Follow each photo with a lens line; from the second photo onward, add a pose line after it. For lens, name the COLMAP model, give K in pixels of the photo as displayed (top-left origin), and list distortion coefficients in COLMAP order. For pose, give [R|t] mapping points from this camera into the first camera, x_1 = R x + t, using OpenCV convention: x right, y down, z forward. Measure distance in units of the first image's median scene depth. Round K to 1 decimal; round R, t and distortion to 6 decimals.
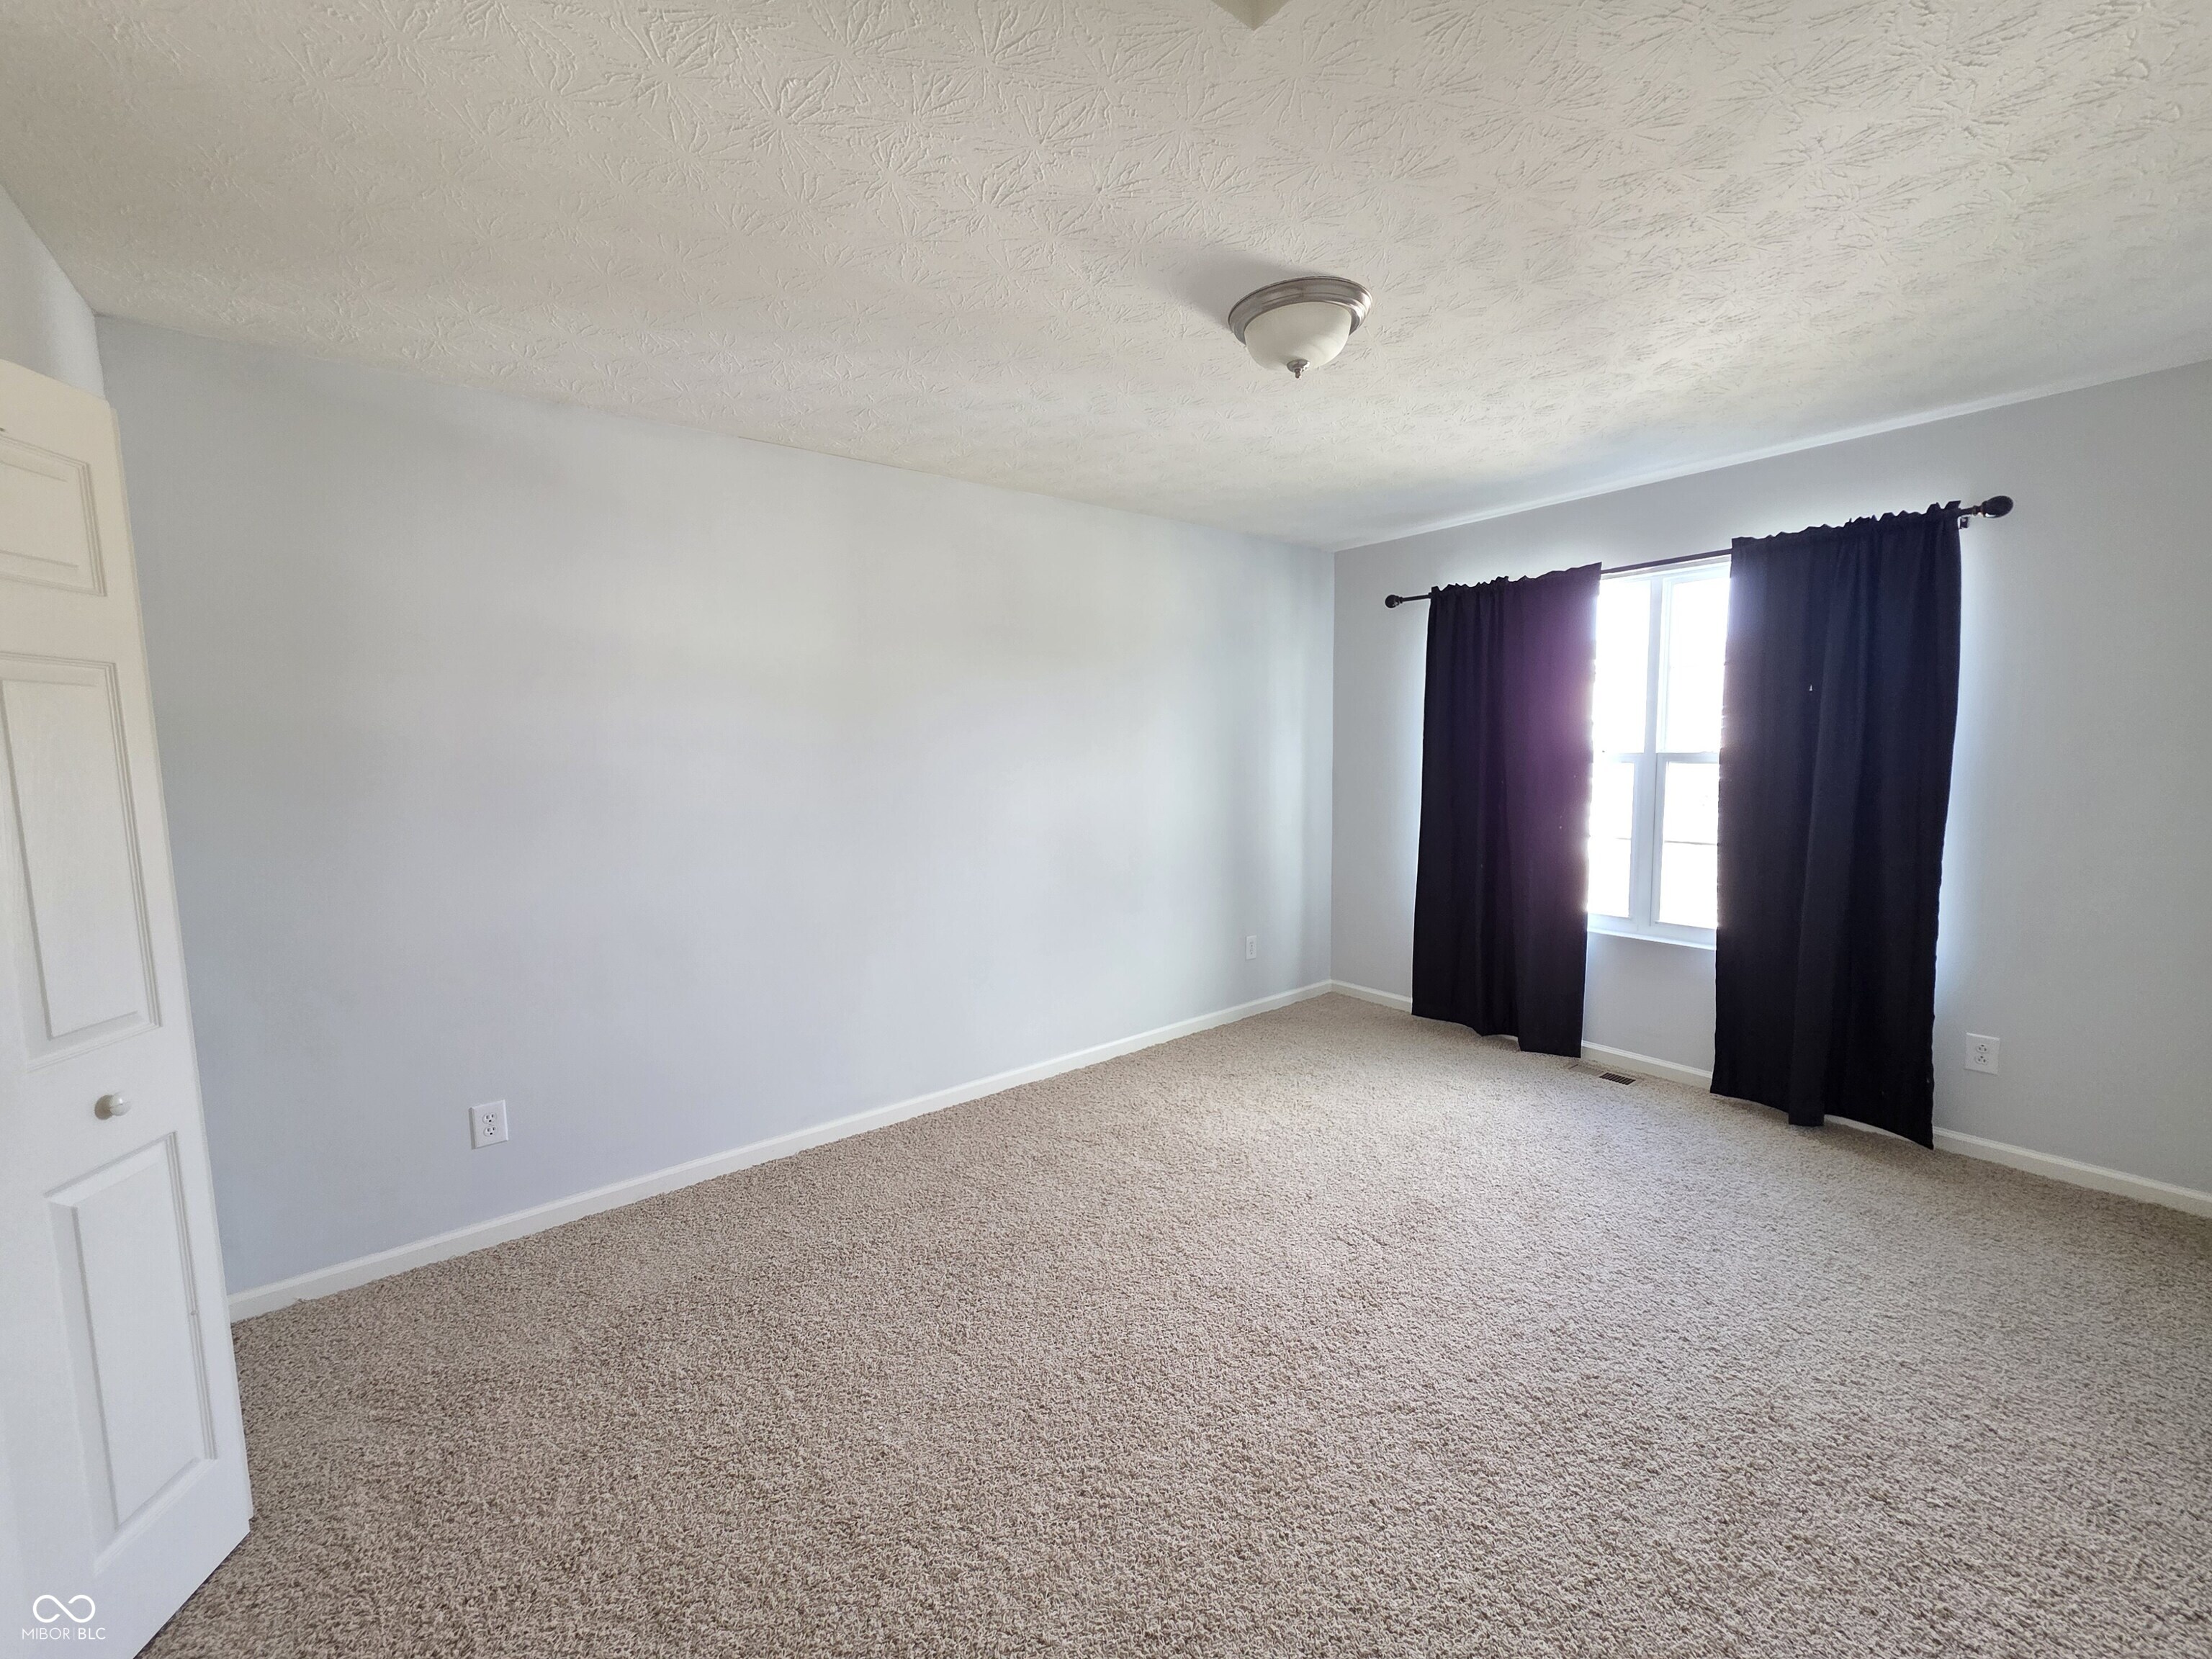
lens RADIAL K [[883.5, 0, 1114.6], [0, 883.5, 832.8], [0, 0, 1]] dist [-0.000824, 0.000653]
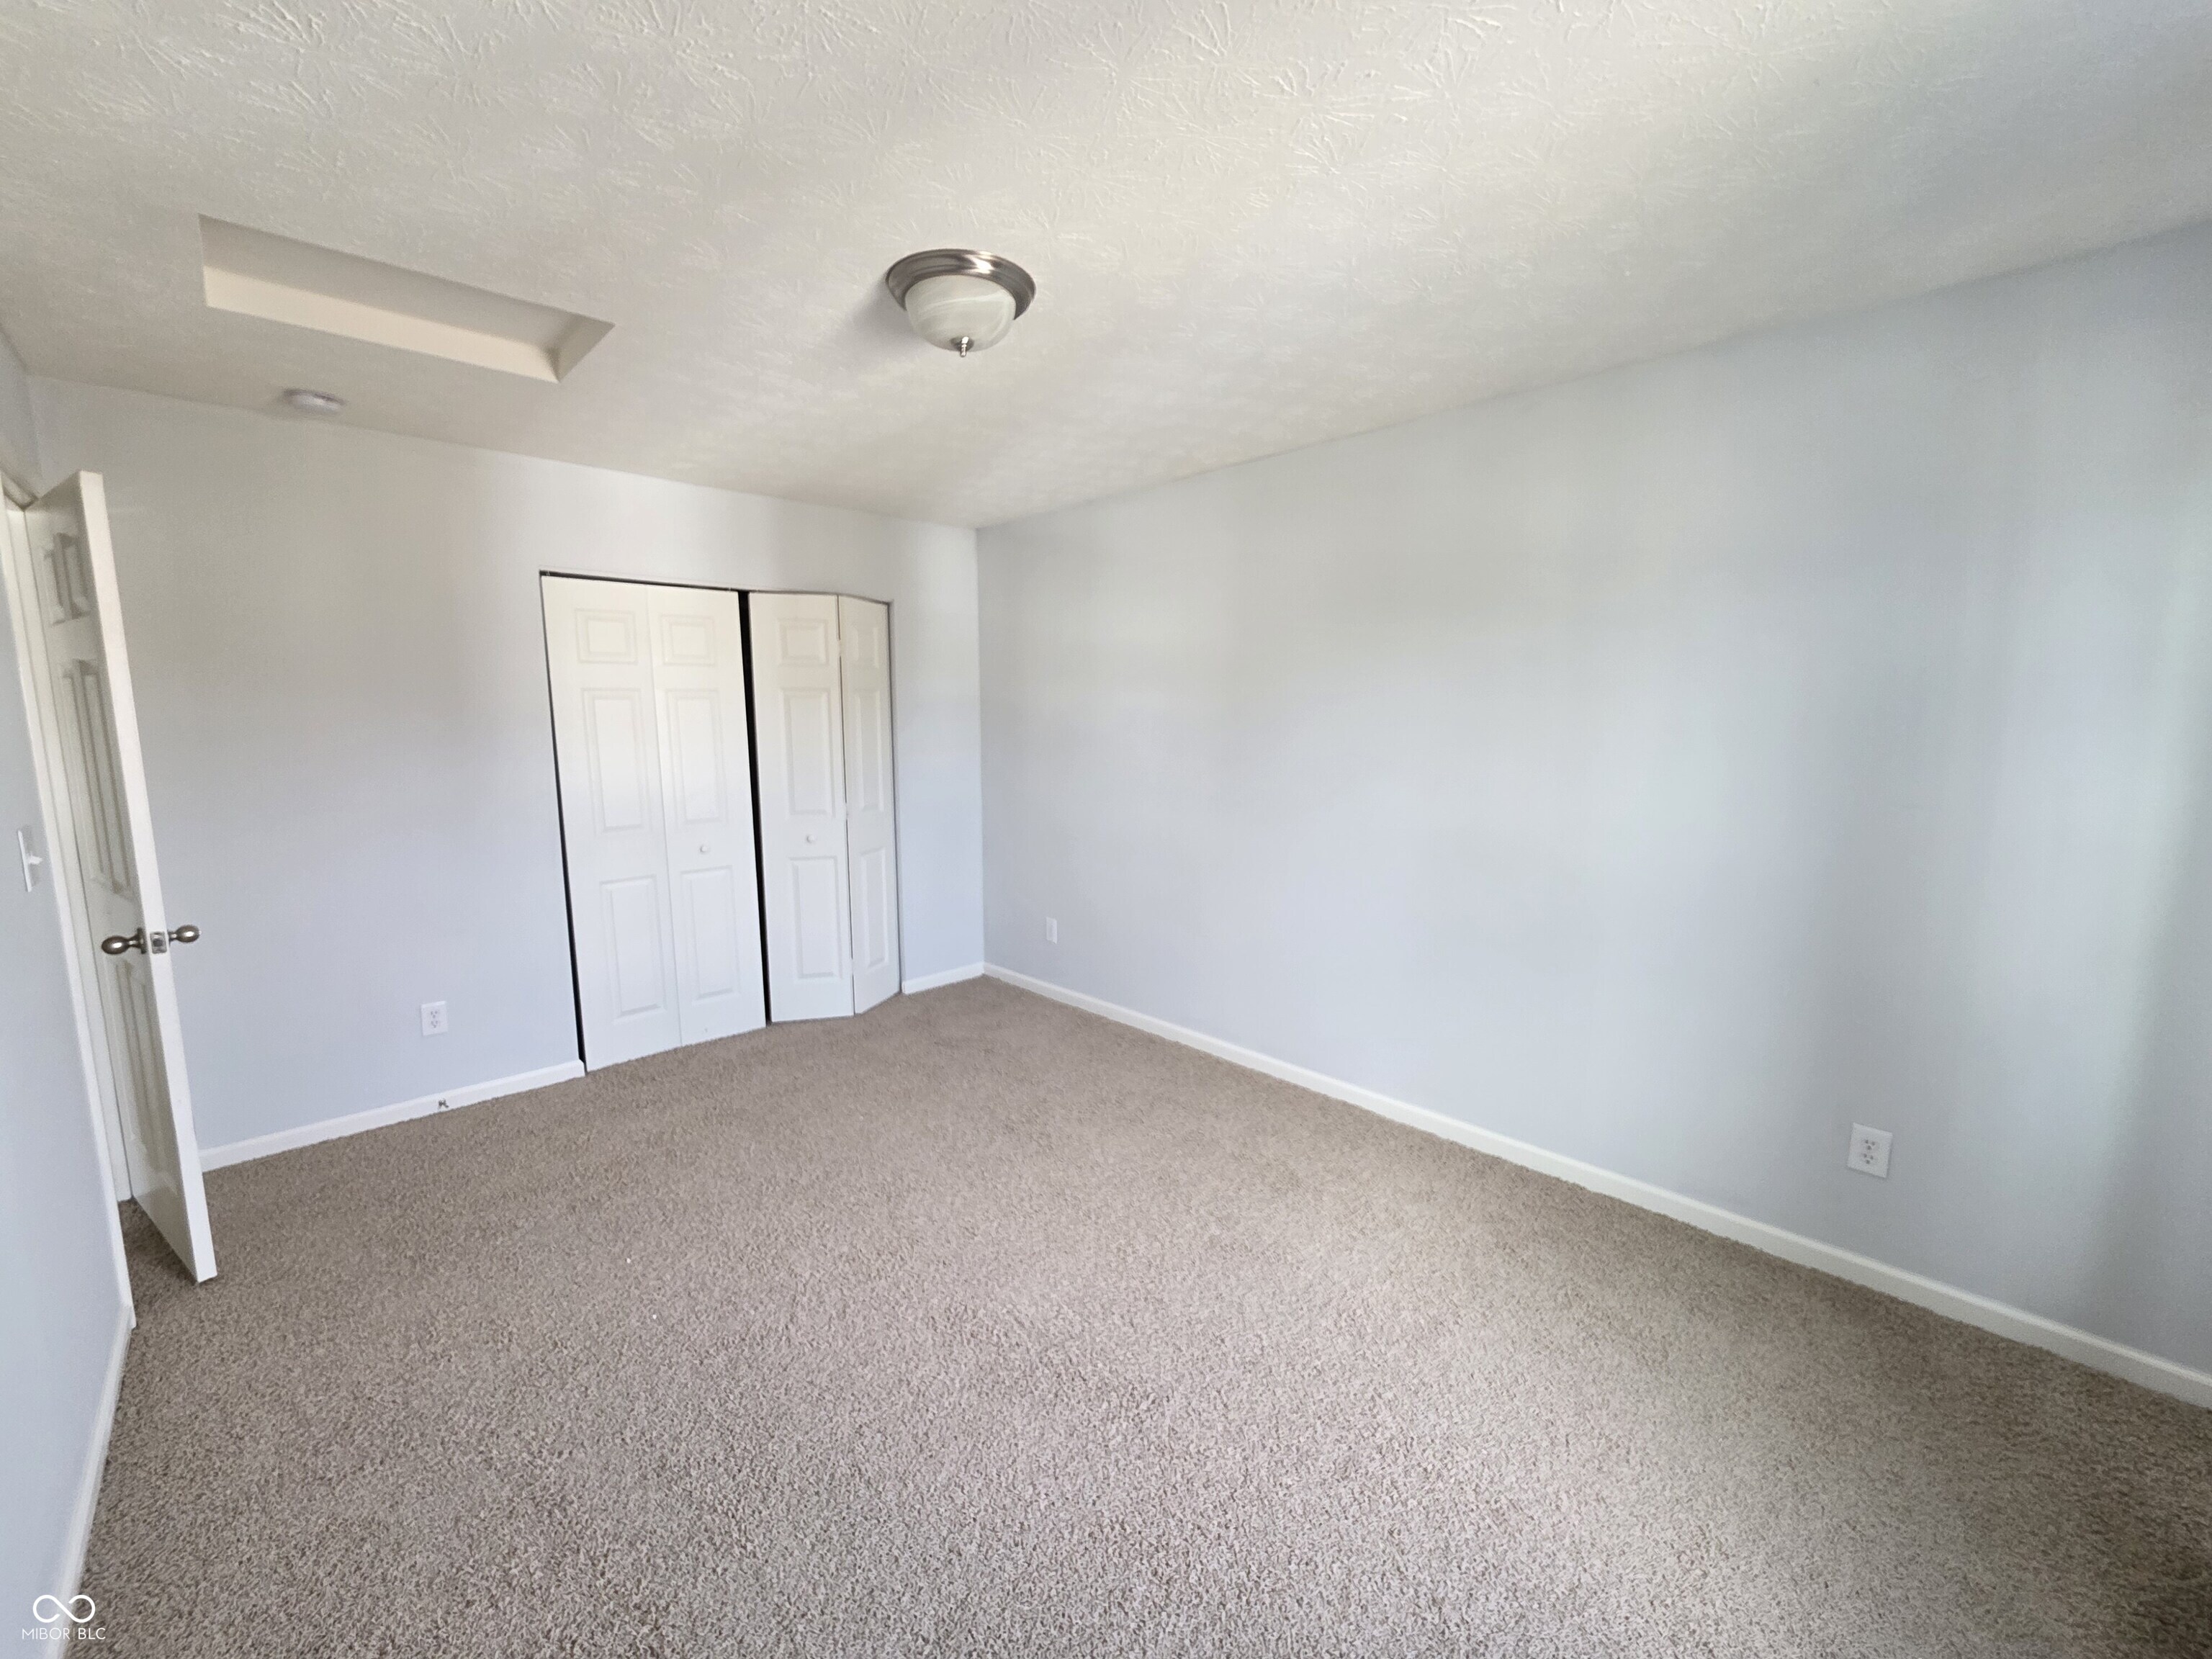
lens RADIAL K [[883.5, 0, 1114.1], [0, 883.5, 824.6], [0, 0, 1]] dist [-0.000824, 0.000653]
pose [[0.099172, 0.147989, -0.984004, 0.714275], [-0.097527, 0.985564, 0.138394, -0.095362], [0.990279, 0.082242, 0.112174, 0.640766]]
